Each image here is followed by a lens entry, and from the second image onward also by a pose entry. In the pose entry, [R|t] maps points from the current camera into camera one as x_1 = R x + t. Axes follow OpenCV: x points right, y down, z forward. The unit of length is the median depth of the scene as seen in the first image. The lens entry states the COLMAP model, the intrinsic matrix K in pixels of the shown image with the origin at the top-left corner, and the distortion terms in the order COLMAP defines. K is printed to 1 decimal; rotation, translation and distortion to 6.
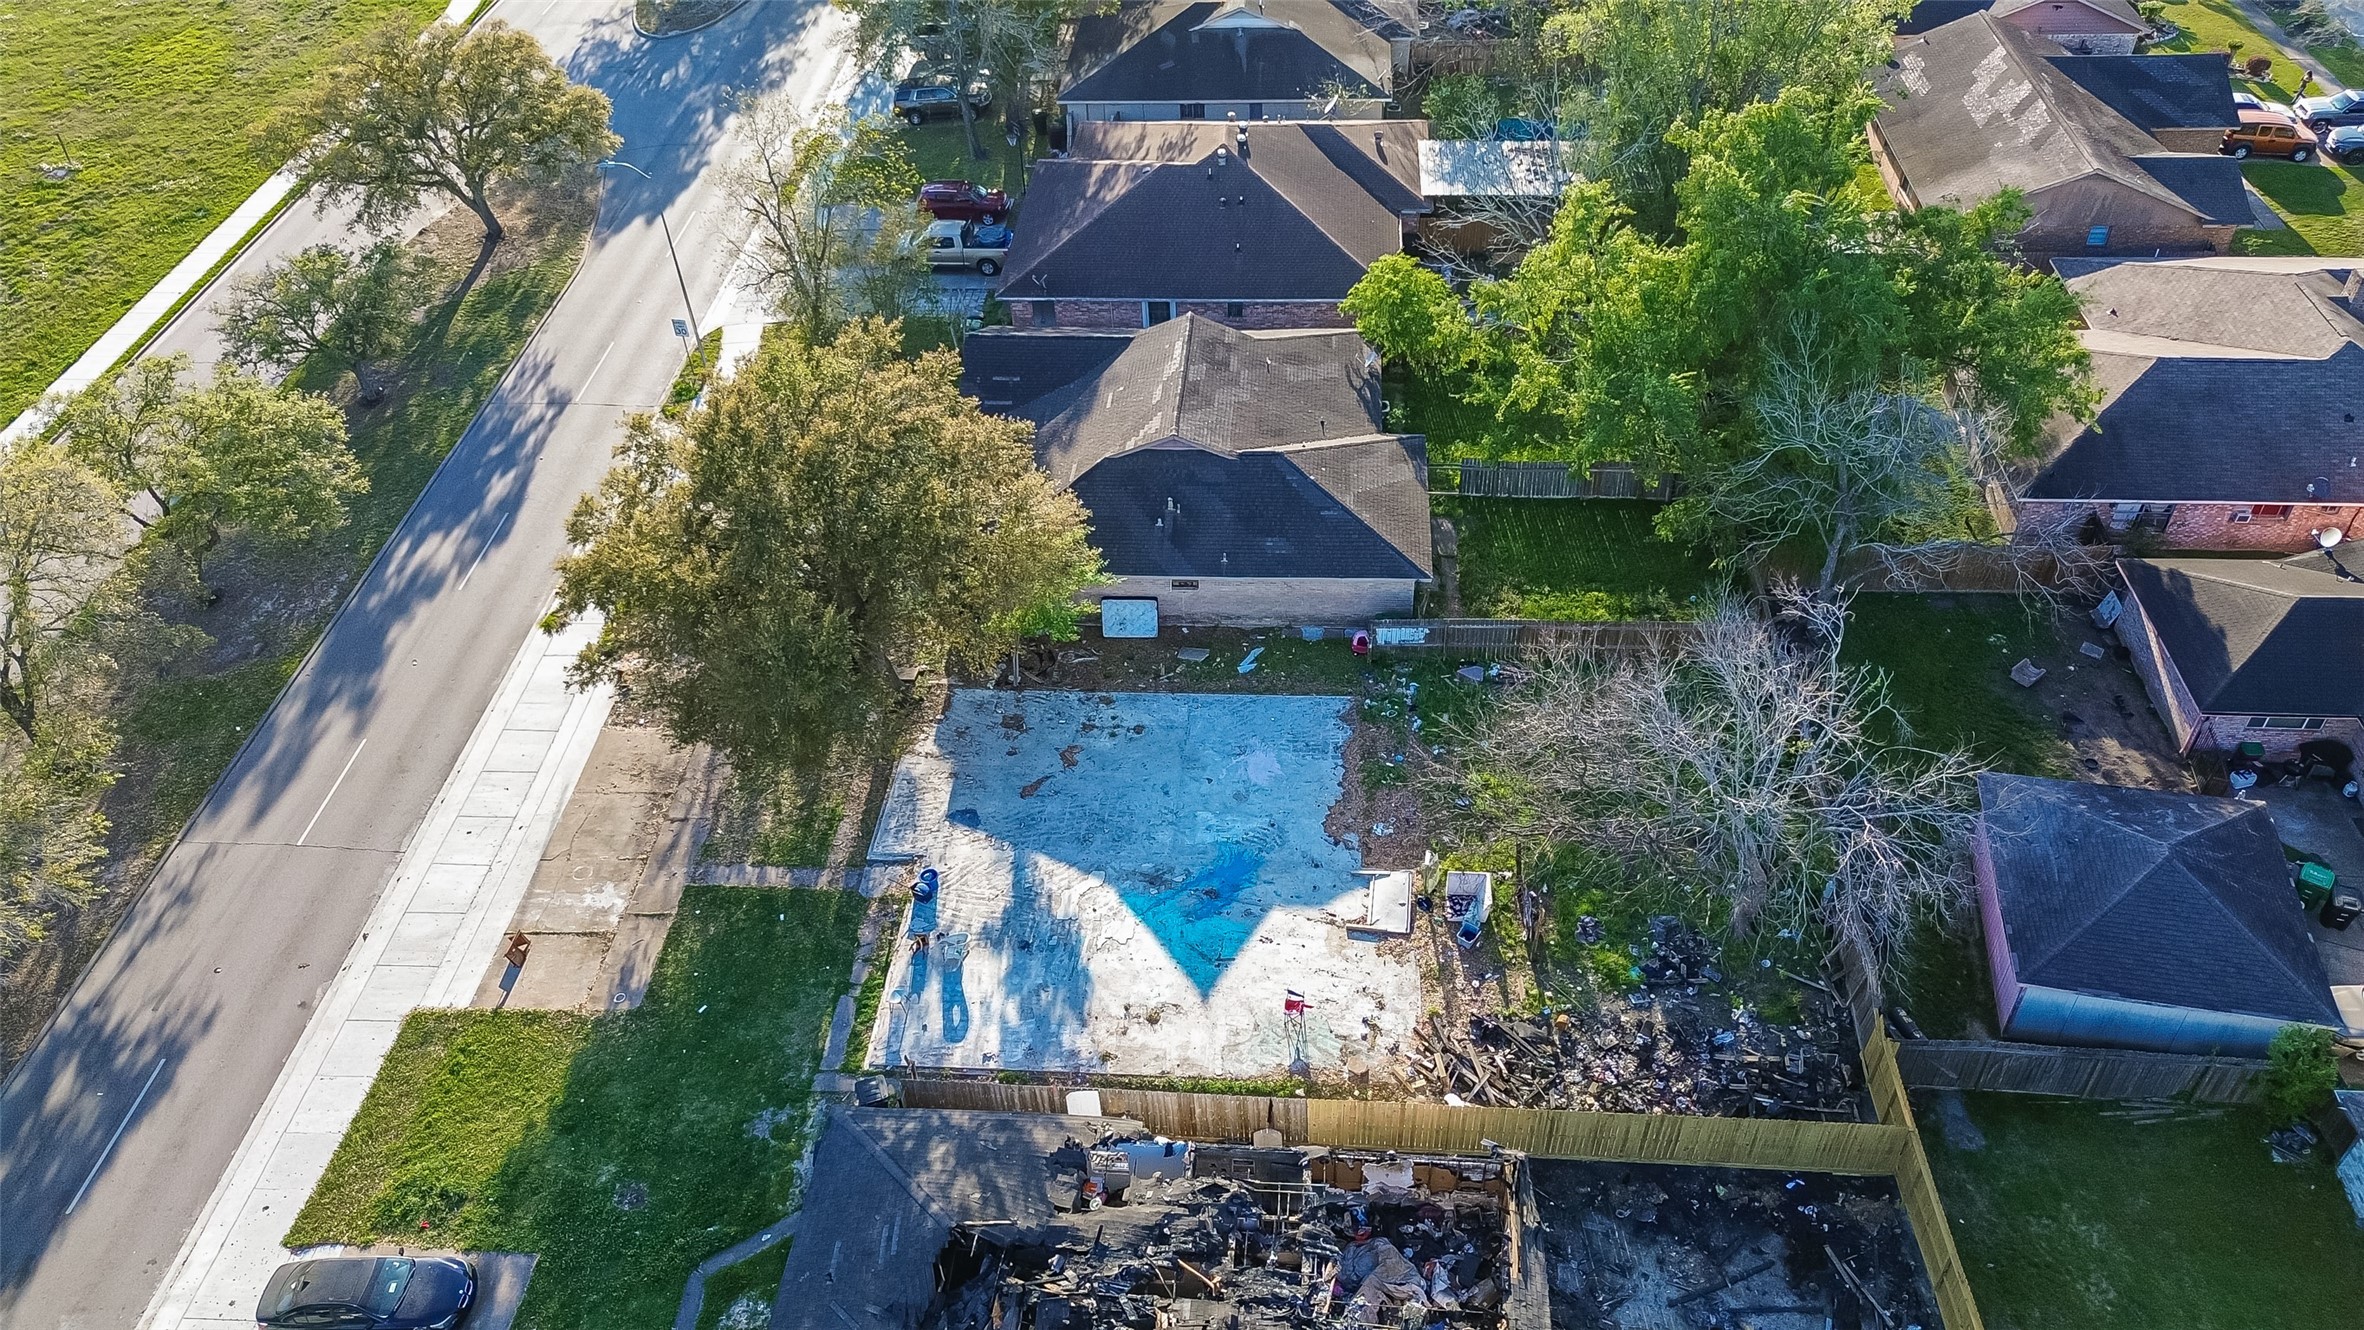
lens RADIAL K [[1665.0, 0, 1187.3], [0, 1665.0, 663.7], [0, 0, 1]] dist [0.065318, -0.068610]
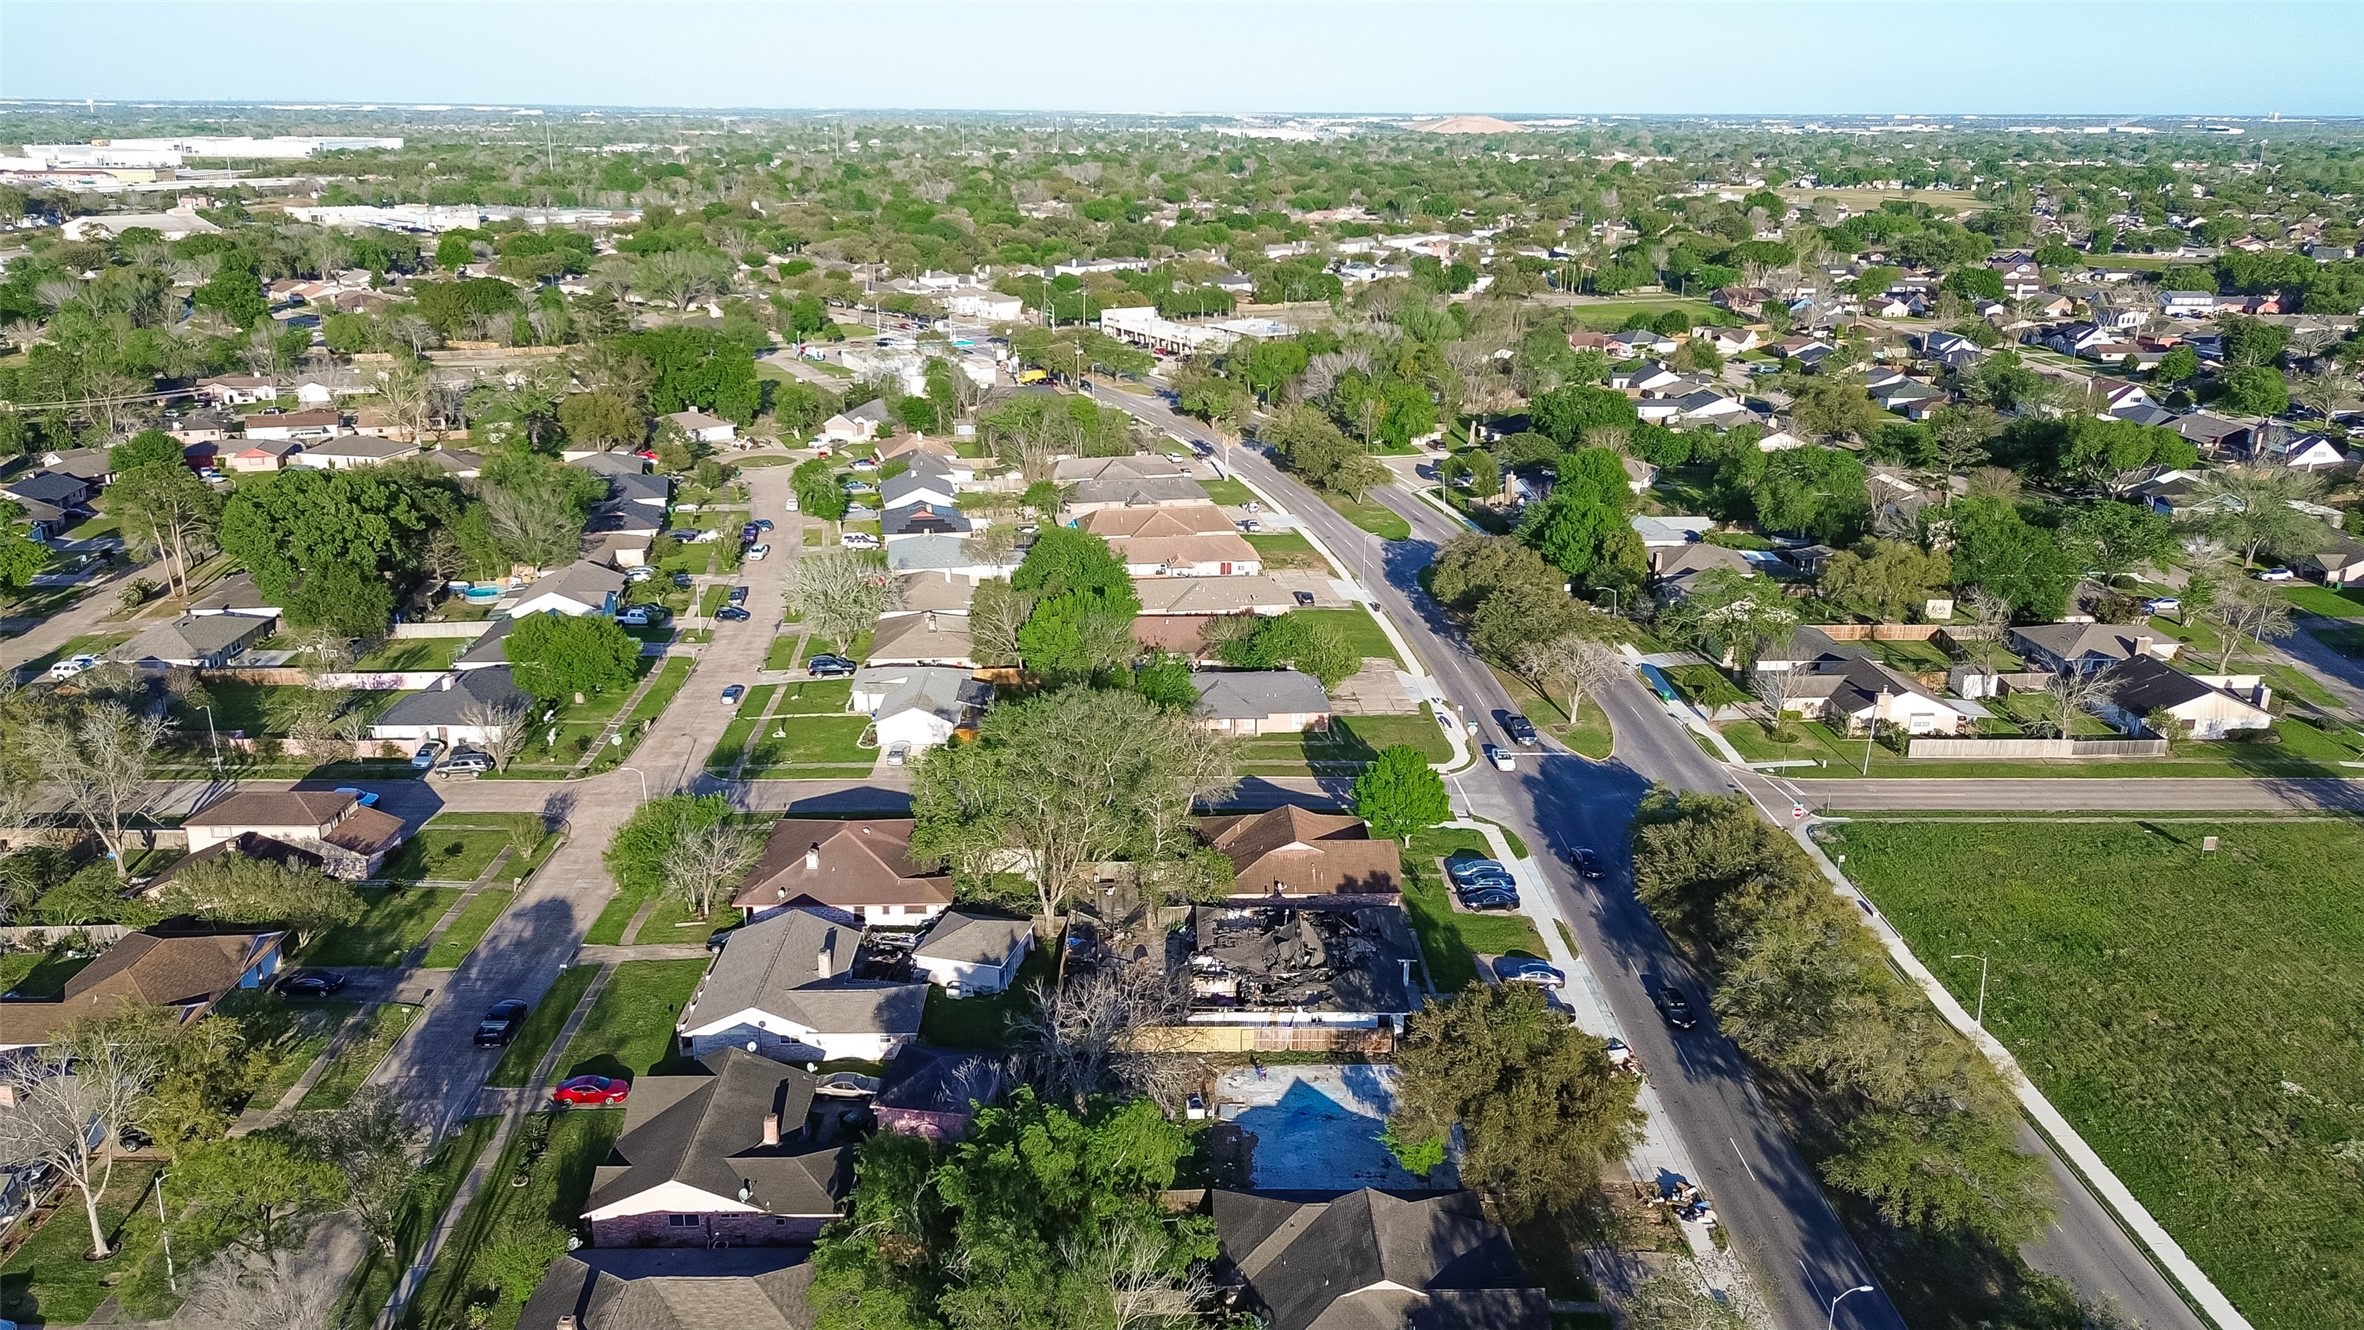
lens RADIAL K [[1665.0, 0, 1187.3], [0, 1665.0, 663.7], [0, 0, 1]] dist [0.065318, -0.068610]
pose [[-0.995309, 0.054809, -0.079729, 0.313626], [-0.041593, 0.501631, 0.864081, -2.068541], [0.087354, 0.863344, -0.496998, 1.507148]]
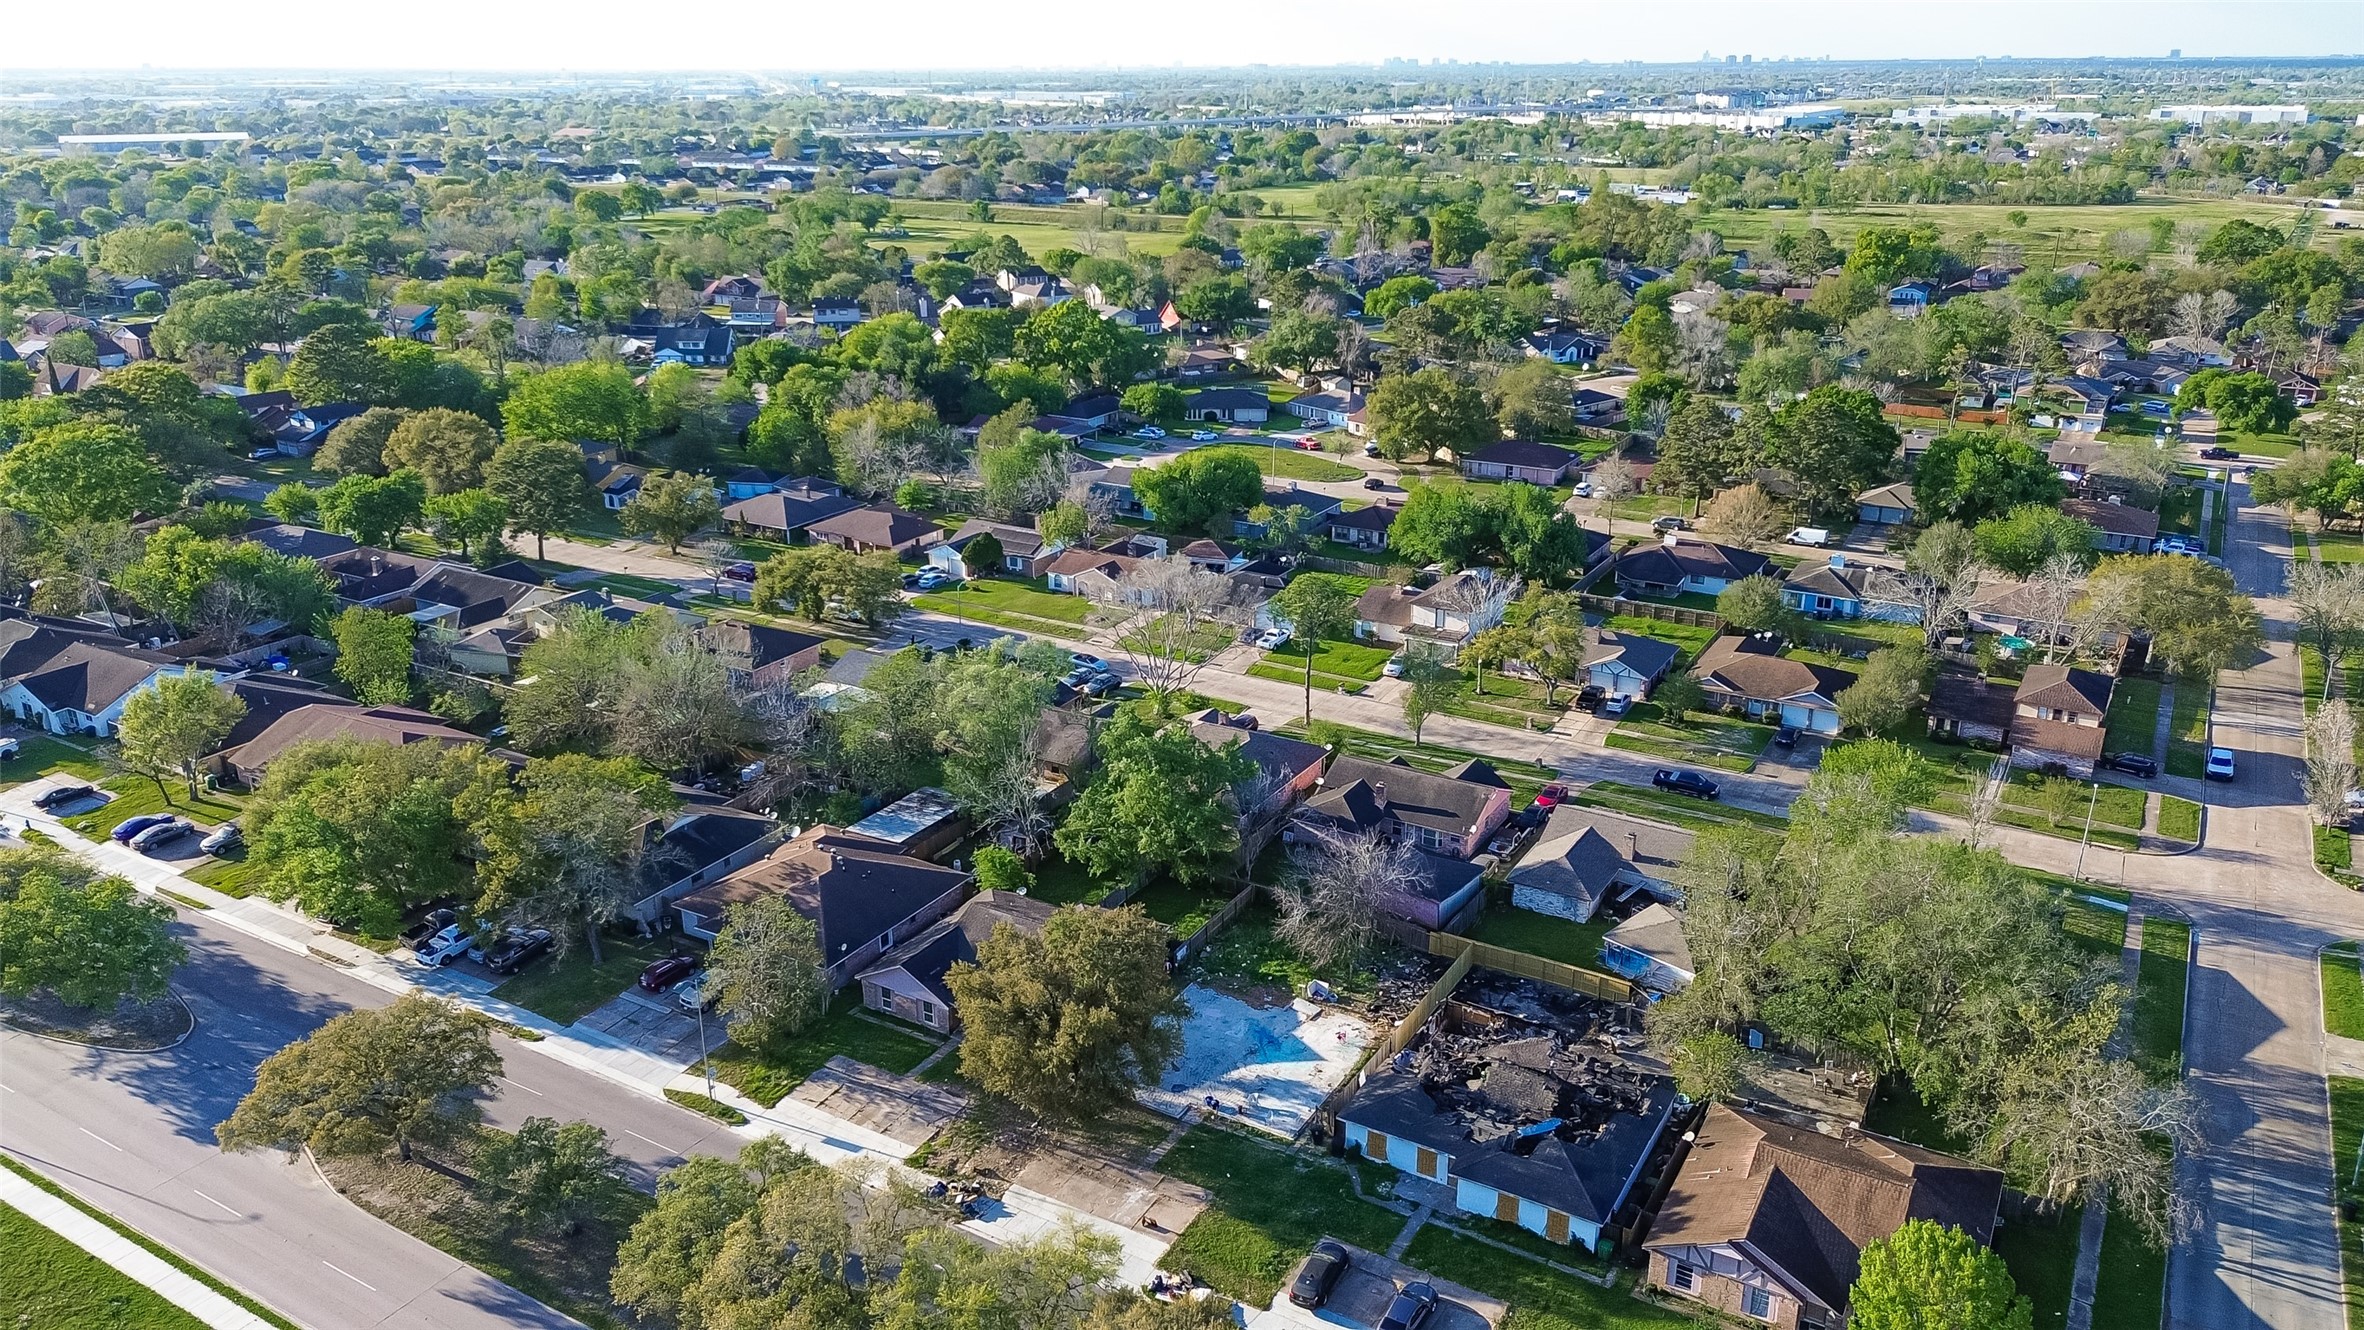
lens RADIAL K [[1665.0, 0, 1187.3], [0, 1665.0, 663.7], [0, 0, 1]] dist [0.065318, -0.068610]
pose [[0.443749, -0.269324, 0.854723, -1.797609], [0.583736, 0.810544, -0.047656, -0.238210], [-0.679956, 0.520080, 0.516892, -0.400144]]
